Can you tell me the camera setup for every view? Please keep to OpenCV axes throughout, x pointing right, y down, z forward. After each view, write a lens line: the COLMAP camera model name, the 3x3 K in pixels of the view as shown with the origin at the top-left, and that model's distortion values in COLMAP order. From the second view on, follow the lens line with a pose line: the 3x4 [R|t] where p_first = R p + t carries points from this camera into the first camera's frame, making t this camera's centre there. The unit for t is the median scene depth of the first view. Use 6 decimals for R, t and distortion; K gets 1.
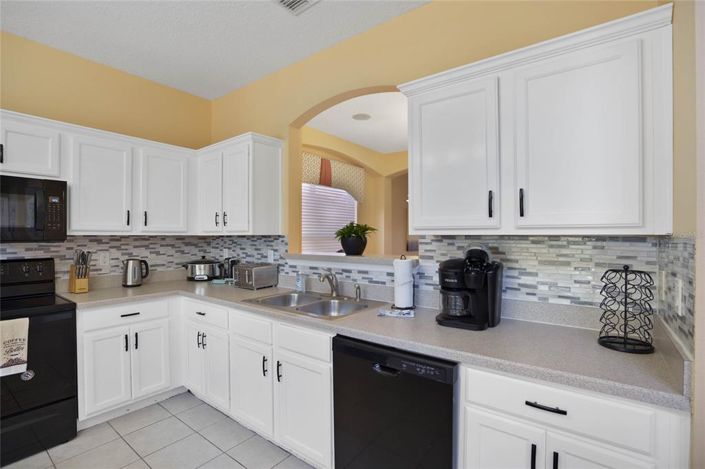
lens RADIAL K [[324.3, 0, 352.5], [0, 324.3, 234.5], [0, 0, 1]] dist [-0.053128, 0.014756]
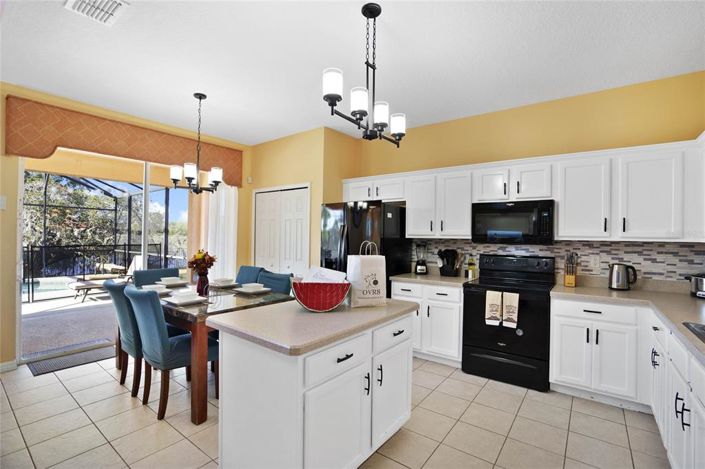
lens RADIAL K [[324.7, 0, 352.5], [0, 324.7, 234.5], [0, 0, 1]] dist [-0.044773, 0.016286]
pose [[-0.002209, -0.004880, -0.999986, 0.418676], [-0.010009, 0.999938, -0.004857, -0.006197], [0.999947, 0.009998, -0.002258, 0.145558]]
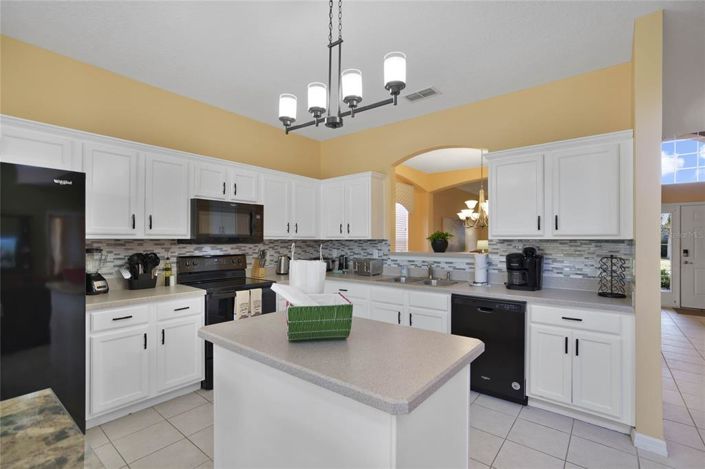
lens RADIAL K [[324.7, 0, 352.5], [0, 324.7, 234.5], [0, 0, 1]] dist [-0.044773, 0.016286]
pose [[0.999731, 0.000747, -0.023195, -0.400680], [-0.001085, 0.999893, -0.014565, 0.001302], [0.023182, 0.014586, 0.999625, -0.584709]]
